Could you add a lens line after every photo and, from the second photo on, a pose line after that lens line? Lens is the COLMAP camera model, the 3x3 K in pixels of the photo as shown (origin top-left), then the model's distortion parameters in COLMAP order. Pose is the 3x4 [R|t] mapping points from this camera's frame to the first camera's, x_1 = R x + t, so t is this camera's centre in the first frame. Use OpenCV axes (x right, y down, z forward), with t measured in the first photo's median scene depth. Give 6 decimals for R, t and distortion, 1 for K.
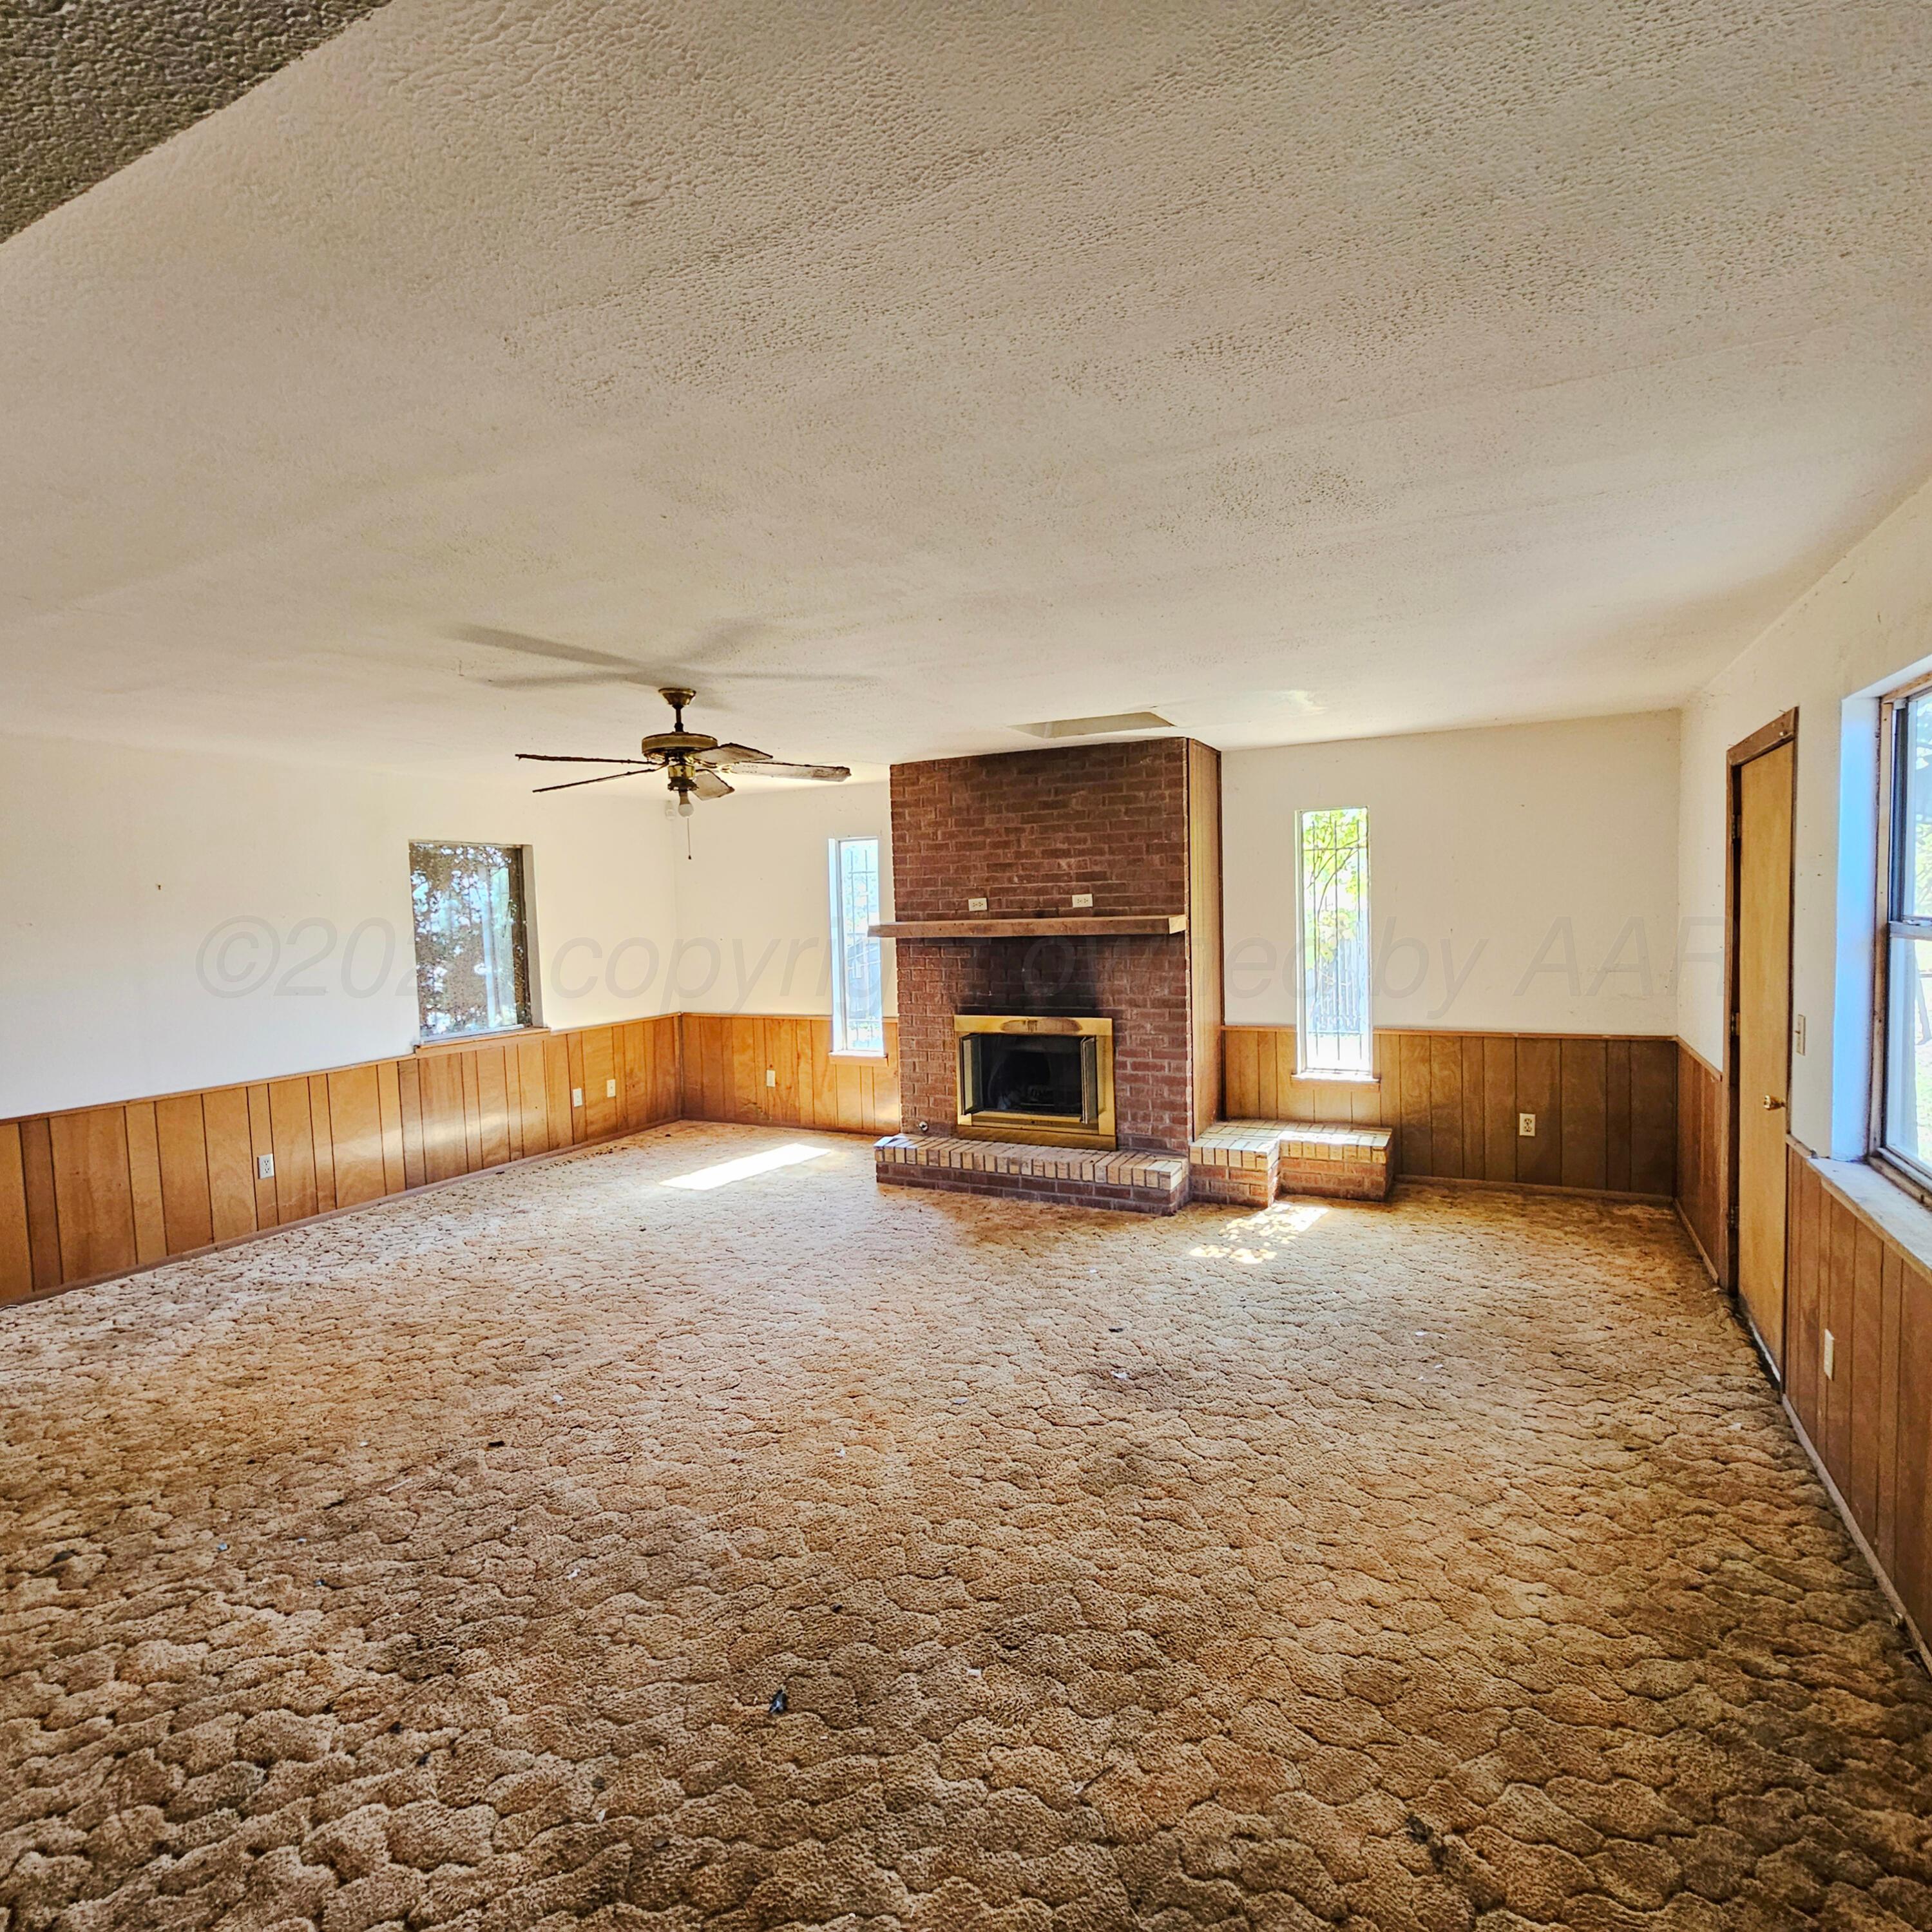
lens RADIAL K [[1068.1, 0, 965.2], [0, 1068.1, 965.0], [0, 0, 1]] dist [-0.003487, 0.000952]
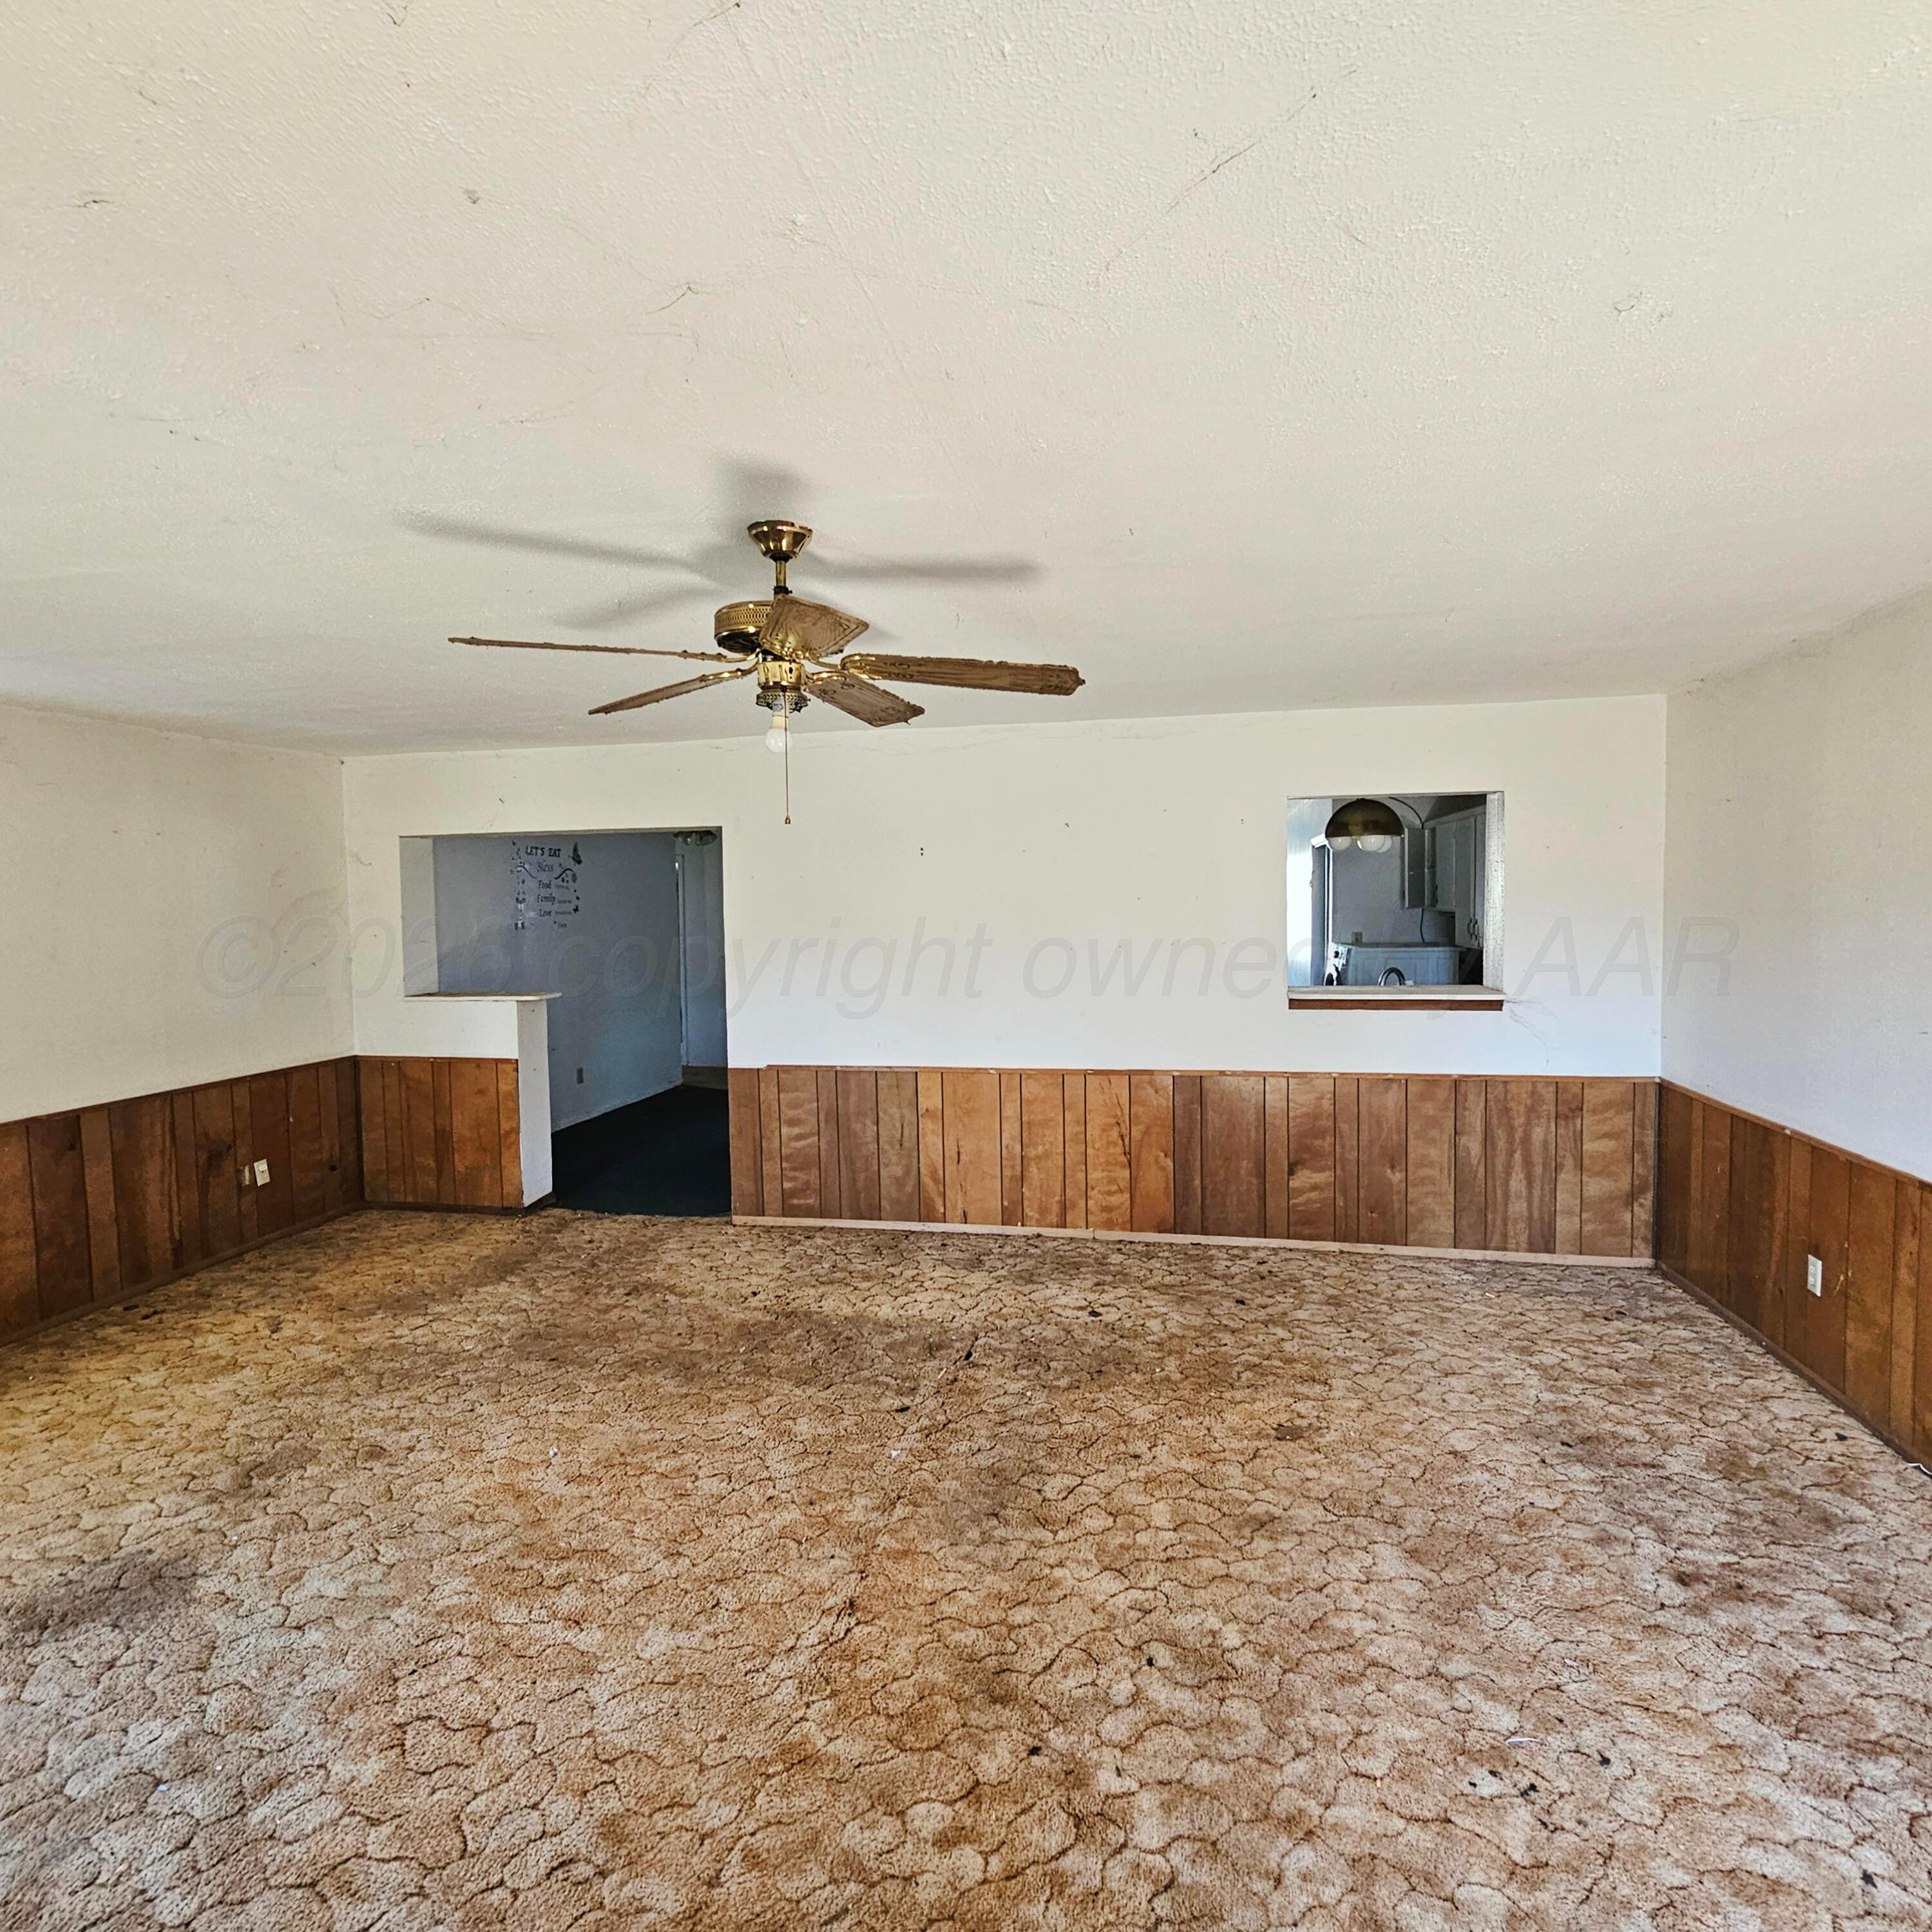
lens RADIAL K [[1068.1, 0, 966.8], [0, 1068.1, 962.5], [0, 0, 1]] dist [-0.003487, 0.000952]
pose [[-0.963082, 0.059928, -0.262454, -0.250664], [0.026333, 0.991204, 0.129700, -0.122709], [0.267918, 0.118000, -0.956188, 1.972746]]
